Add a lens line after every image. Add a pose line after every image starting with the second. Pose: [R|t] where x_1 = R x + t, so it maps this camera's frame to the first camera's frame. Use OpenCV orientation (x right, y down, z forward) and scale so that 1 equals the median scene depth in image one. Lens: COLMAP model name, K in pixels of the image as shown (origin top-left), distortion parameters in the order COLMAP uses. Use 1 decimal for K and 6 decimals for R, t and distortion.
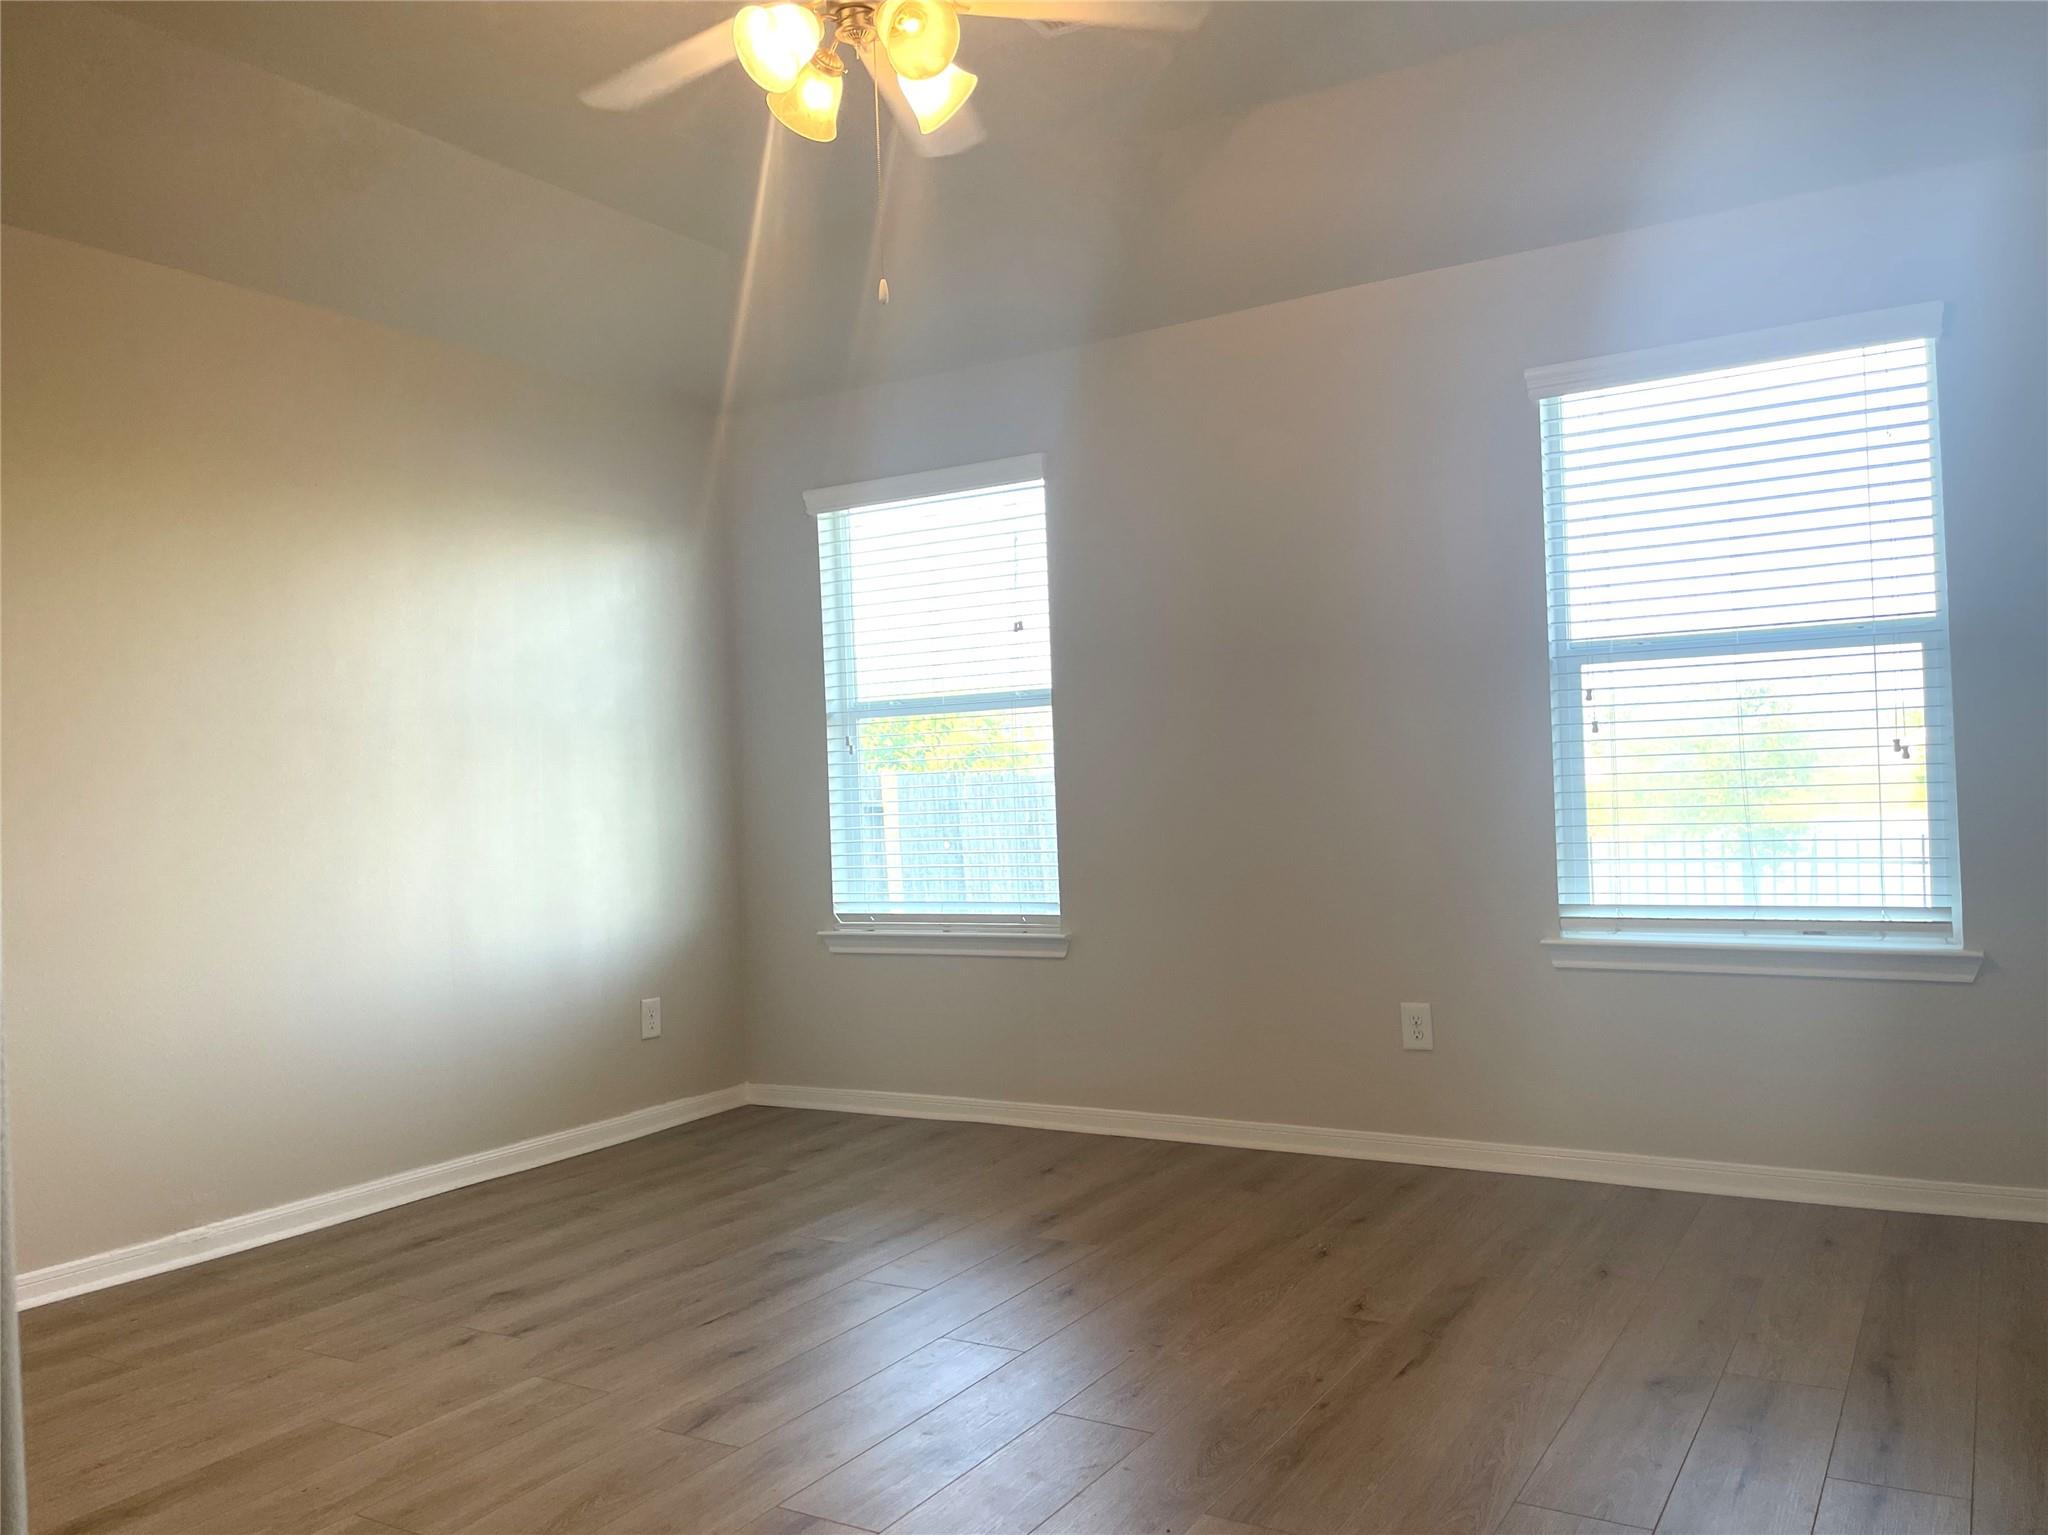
lens RADIAL K [[1557.0, 0, 1008.0], [0, 1557.0, 778.4], [0, 0, 1]] dist [0.077435, -0.084264]
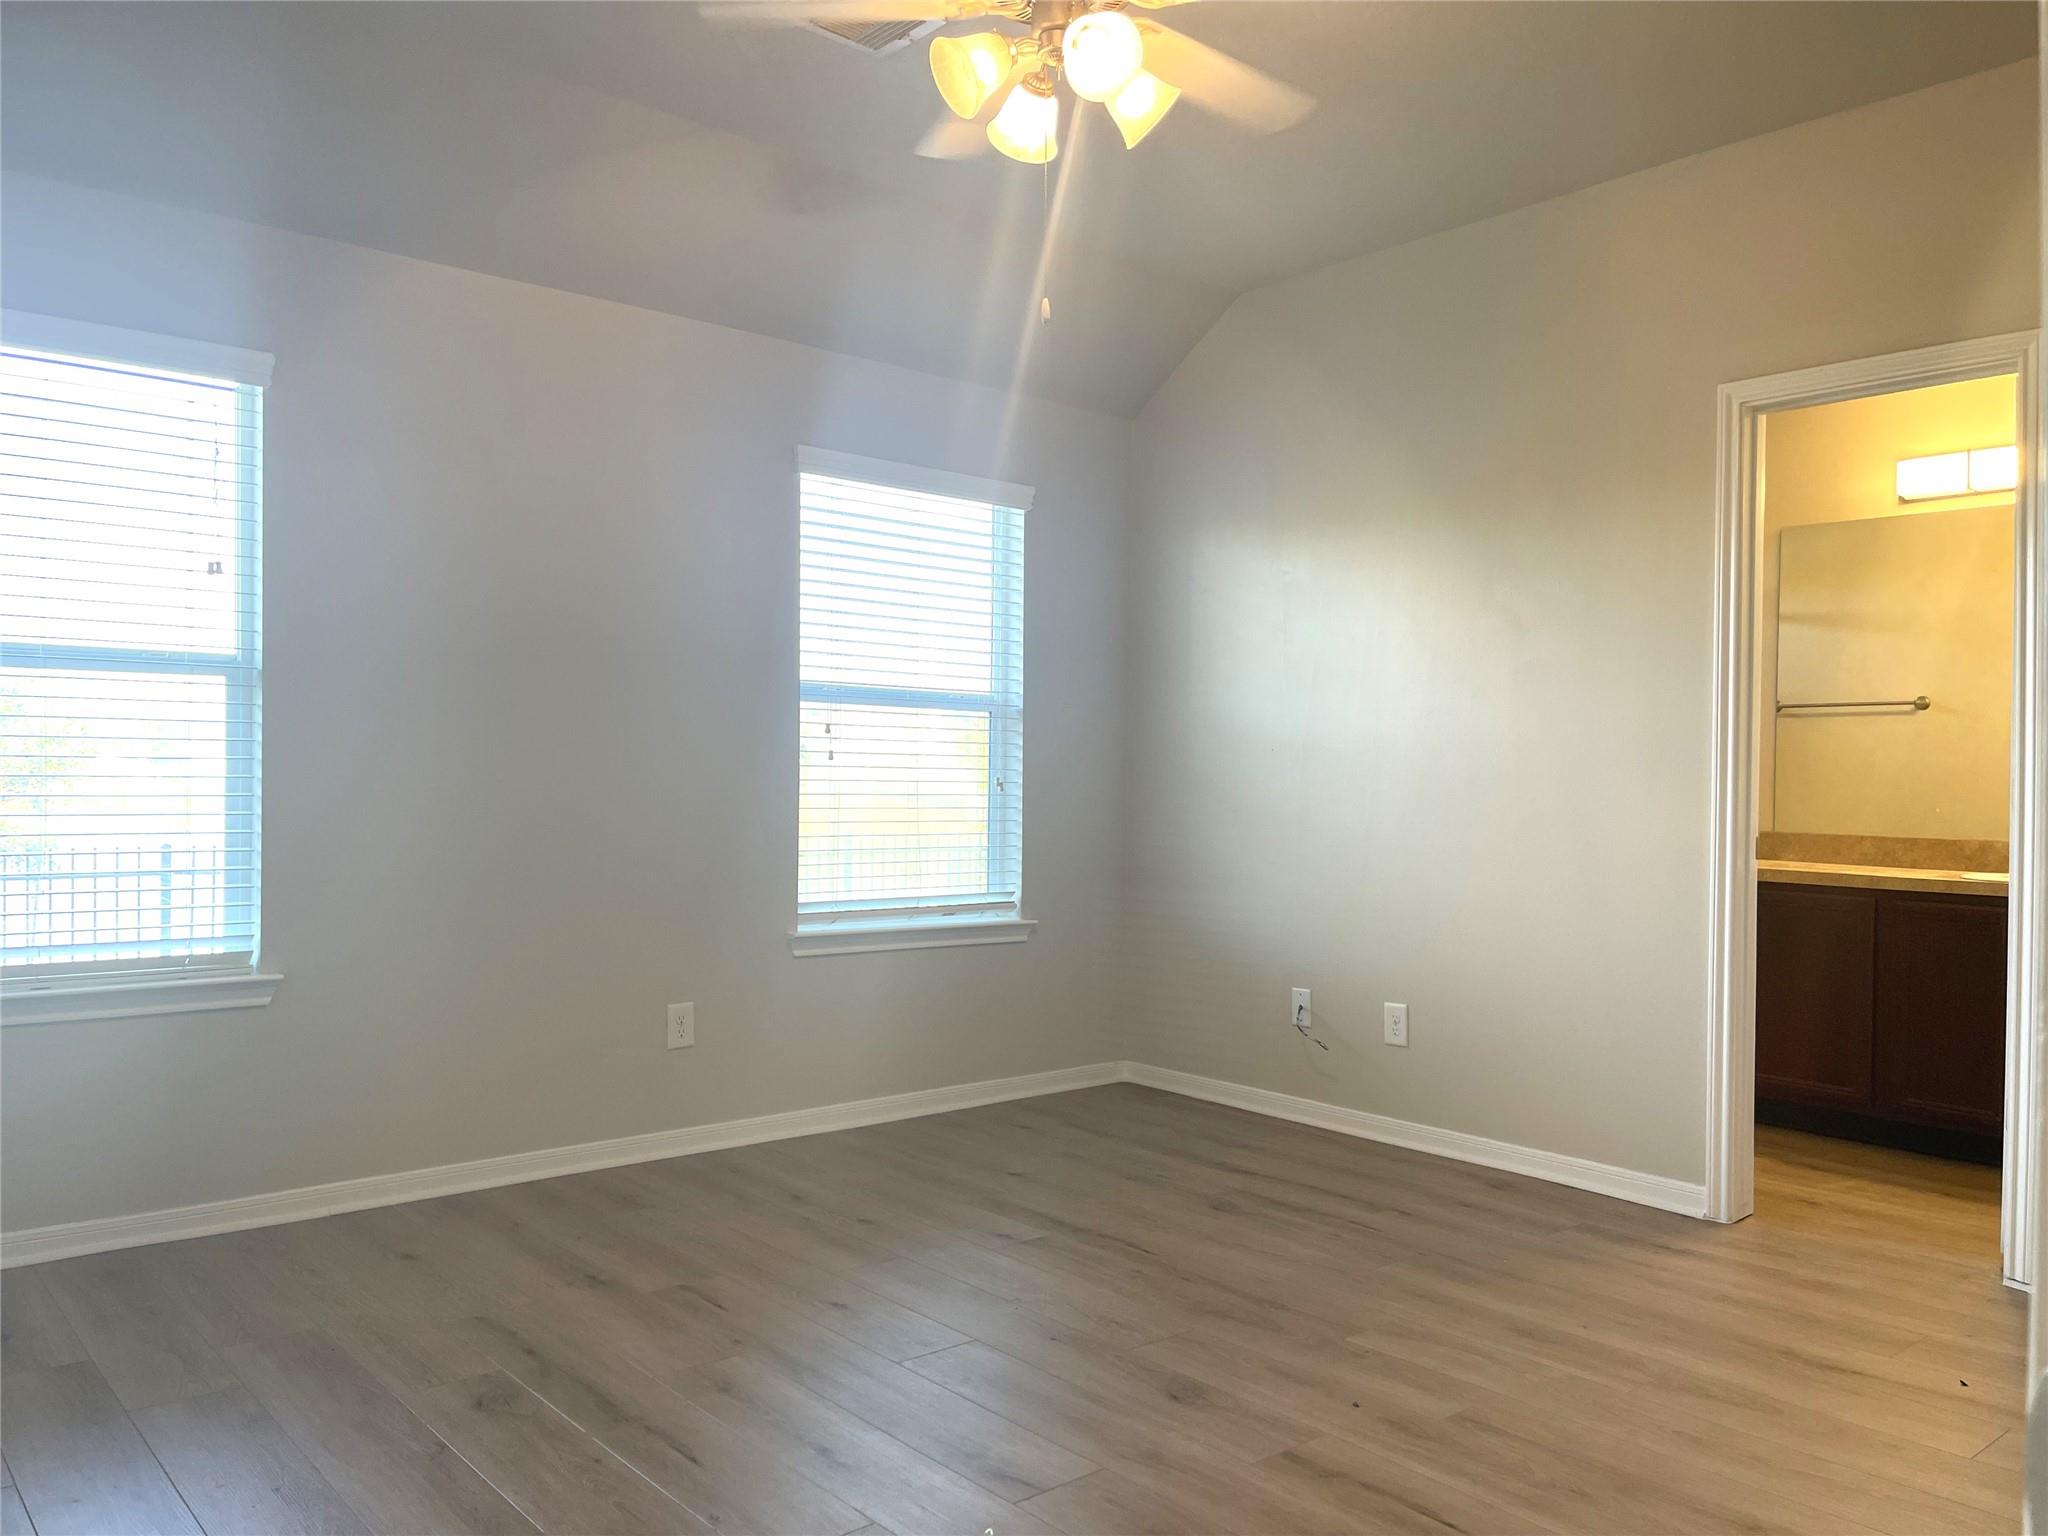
lens RADIAL K [[1557.0, 0, 1001.6], [0, 1557.0, 766.6], [0, 0, 1]] dist [0.077435, -0.084264]
pose [[0.327371, 0.052144, 0.943456, -0.682991], [-0.025471, 0.998600, -0.046353, 0.027629], [-0.944553, -0.008856, 0.328241, 0.458960]]
